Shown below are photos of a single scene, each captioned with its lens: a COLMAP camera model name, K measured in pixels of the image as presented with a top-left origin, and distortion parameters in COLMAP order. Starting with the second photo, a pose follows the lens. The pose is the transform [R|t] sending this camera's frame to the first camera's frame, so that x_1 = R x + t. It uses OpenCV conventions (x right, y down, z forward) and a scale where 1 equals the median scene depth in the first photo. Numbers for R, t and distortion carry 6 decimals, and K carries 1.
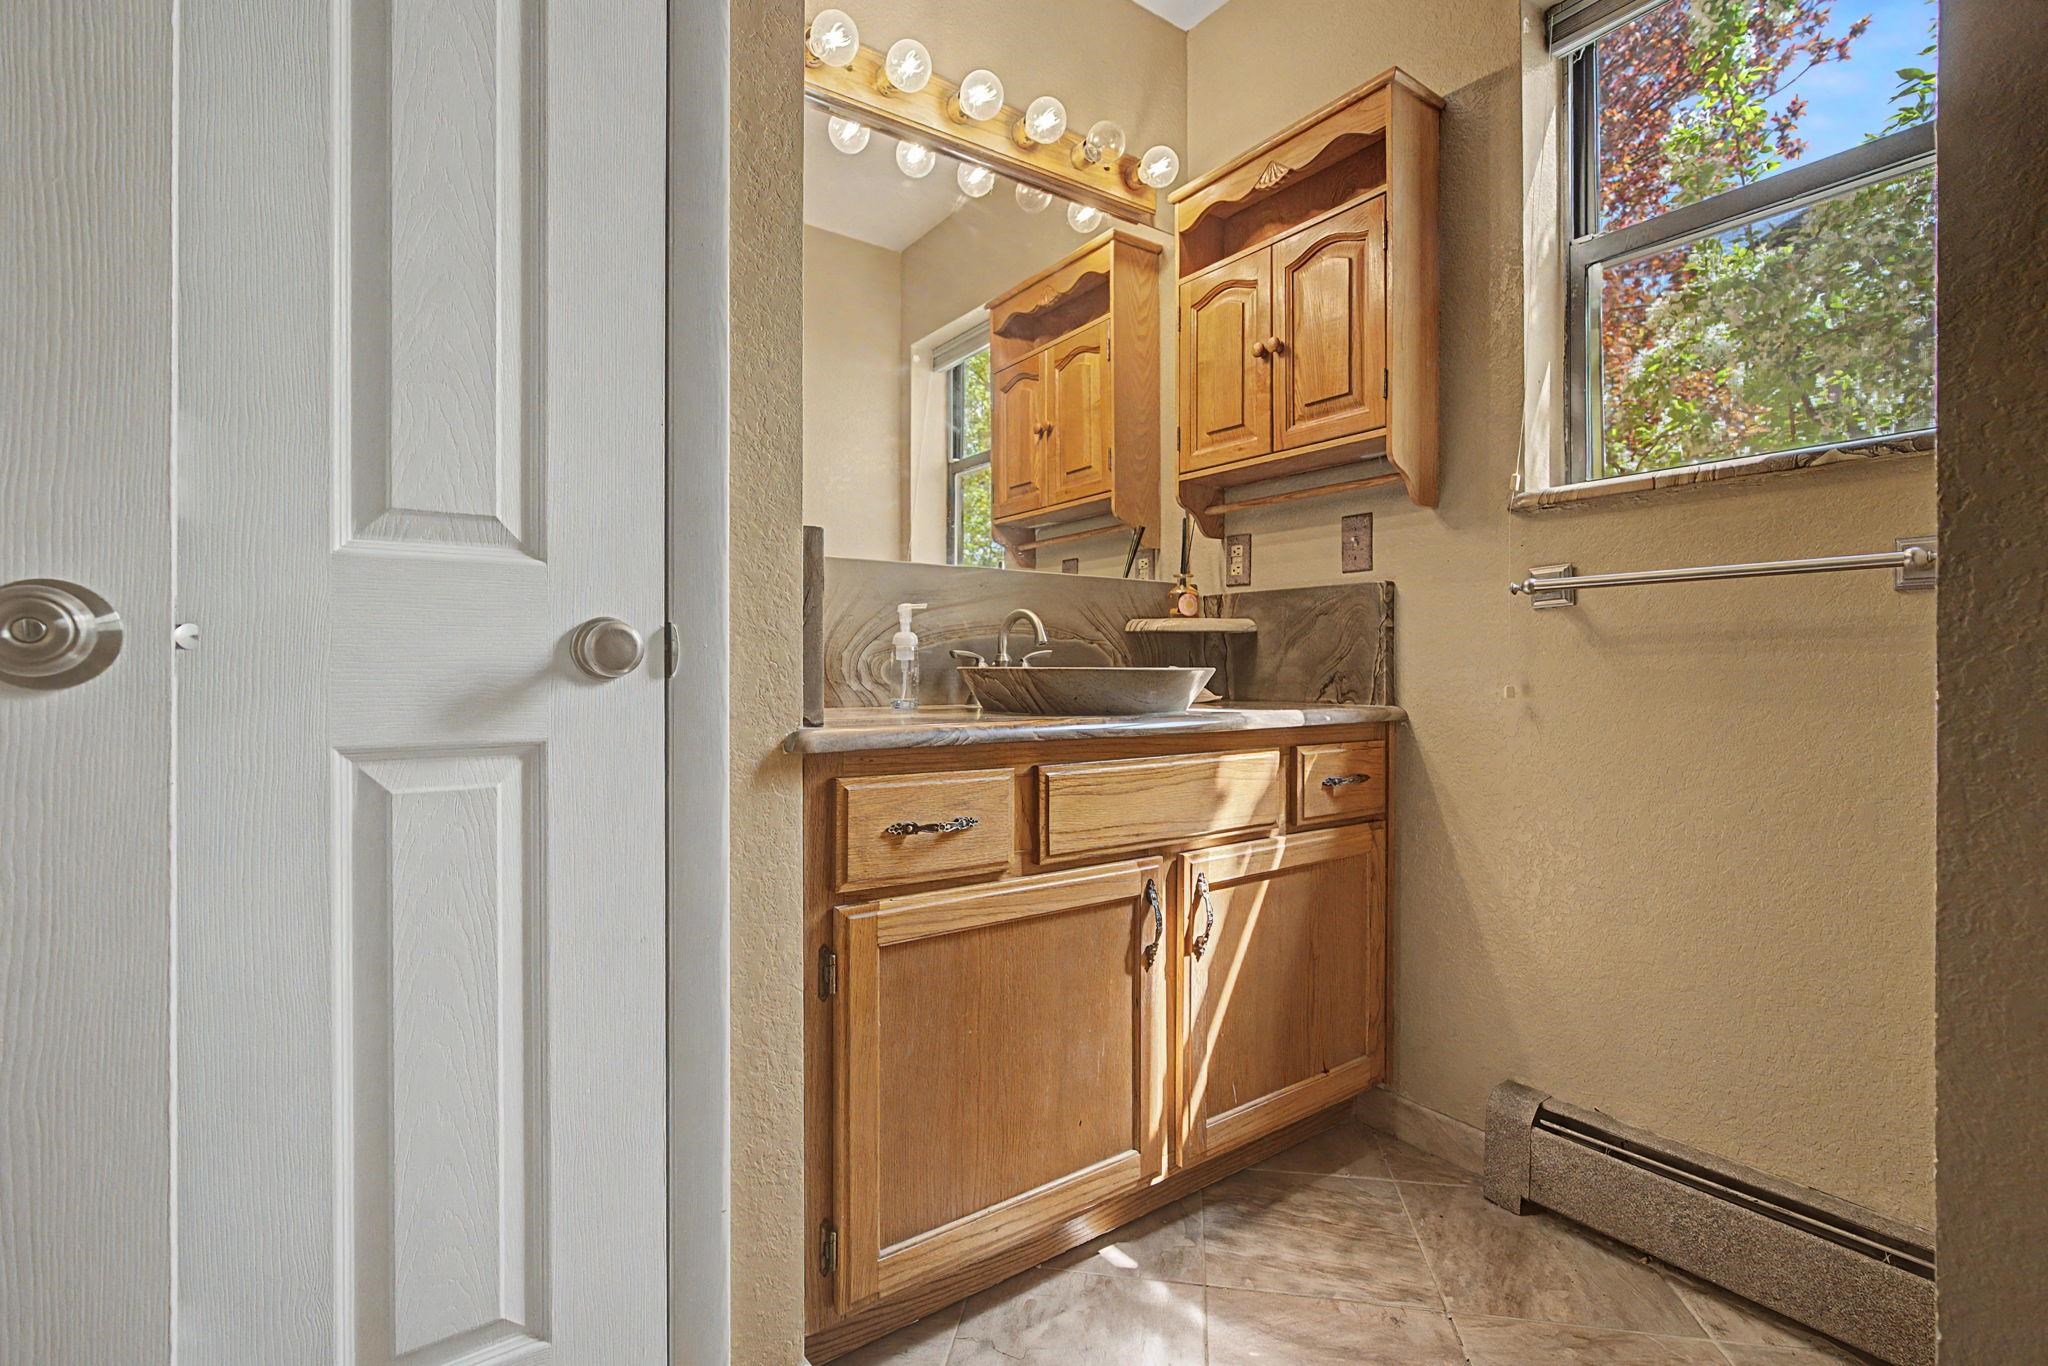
lens RADIAL K [[939.7, 0, 1022.4], [0, 939.7, 667.0], [0, 0, 1]] dist [-0.011554, 0.003254]
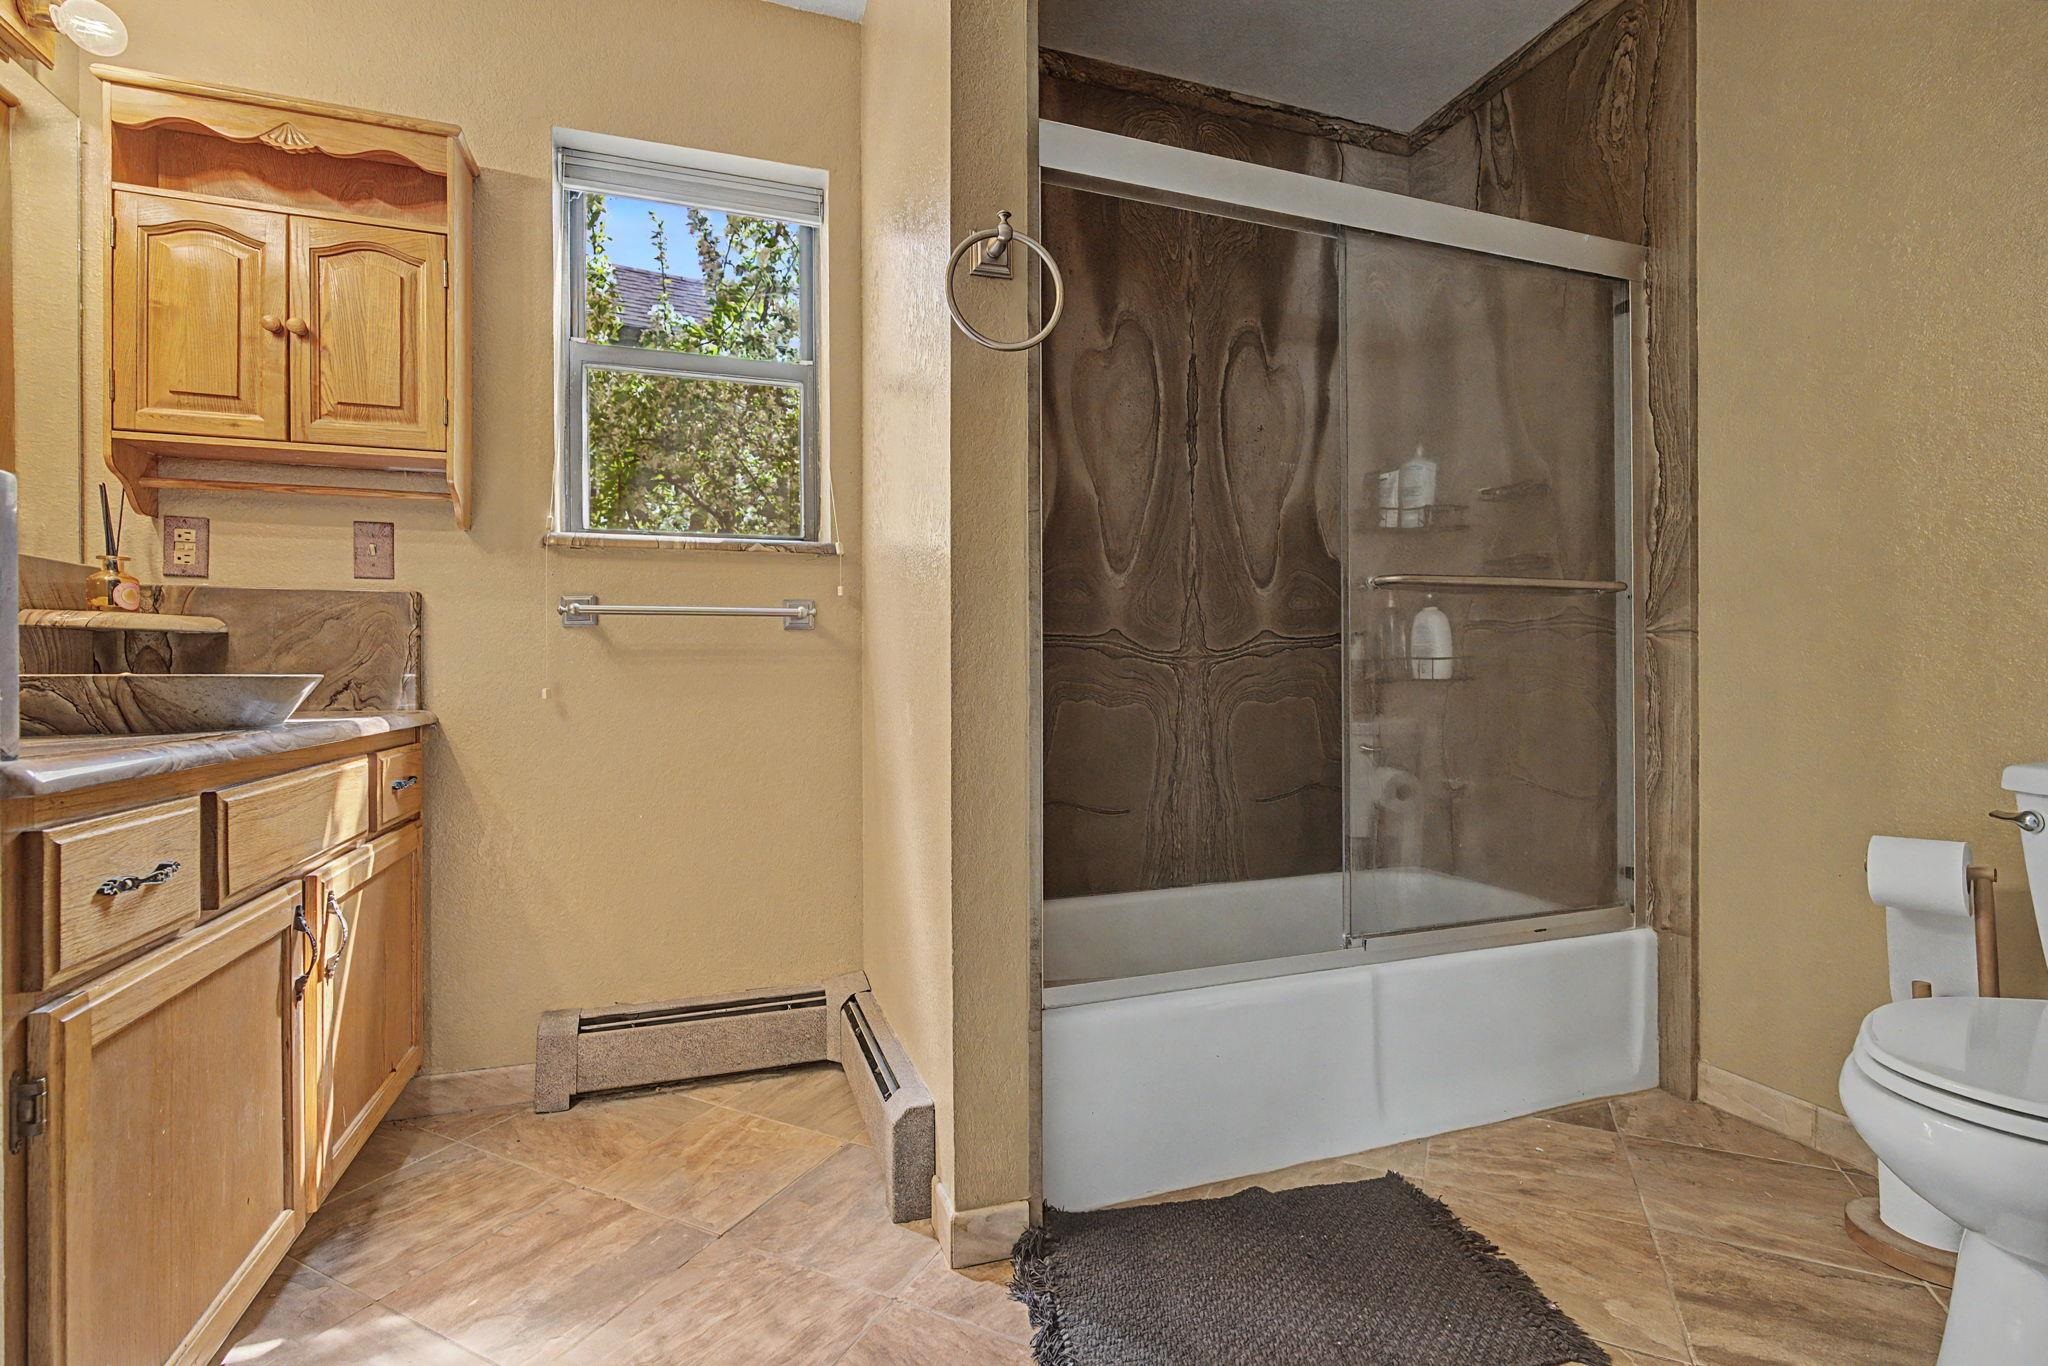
lens RADIAL K [[939.7, 0, 1031.7], [0, 939.7, 678.4], [0, 0, 1]] dist [-0.011554, 0.003254]
pose [[0.263009, -0.006314, 0.964773, -0.478196], [0.002938, 0.999979, 0.005744, 0.001699], [-0.964789, 0.001324, 0.263022, 0.063105]]
